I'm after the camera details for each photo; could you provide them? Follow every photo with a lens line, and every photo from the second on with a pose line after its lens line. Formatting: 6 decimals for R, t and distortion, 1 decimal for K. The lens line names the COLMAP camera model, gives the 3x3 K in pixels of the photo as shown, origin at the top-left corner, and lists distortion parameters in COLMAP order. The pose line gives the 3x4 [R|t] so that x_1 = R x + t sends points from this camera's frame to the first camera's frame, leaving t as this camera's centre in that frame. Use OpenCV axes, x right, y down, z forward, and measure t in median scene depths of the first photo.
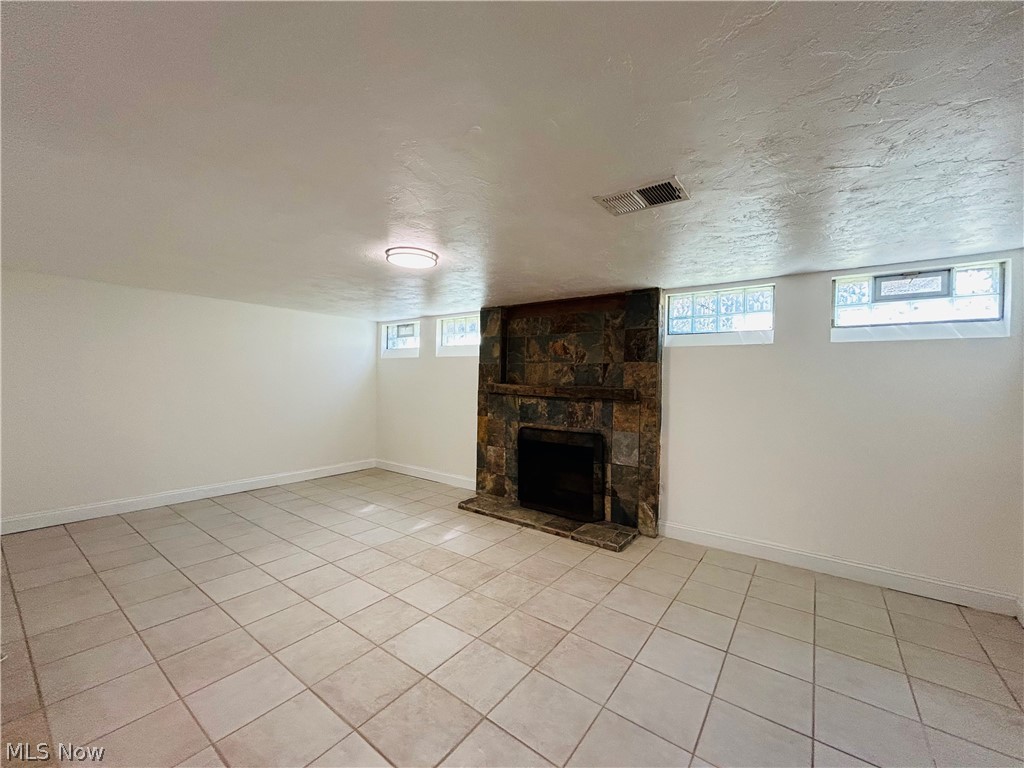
lens RADIAL K [[414.4, 0, 510.6], [0, 414.4, 382.6], [0, 0, 1]] dist [0.000765, 0.000698]
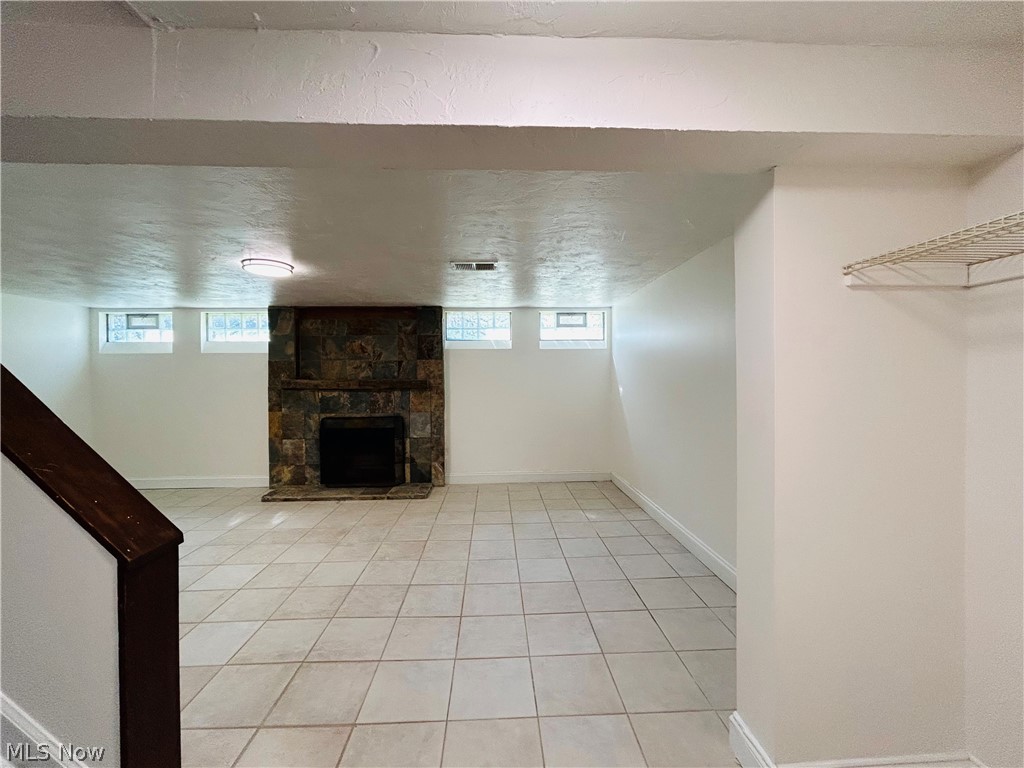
lens RADIAL K [[414.4, 0, 512.9], [0, 414.4, 381.4], [0, 0, 1]] dist [0.000765, 0.000698]
pose [[0.777208, -0.033493, 0.628352, -0.321759], [0.026319, 0.999439, 0.020720, -0.000210], [-0.628694, 0.000434, 0.777653, -0.219569]]
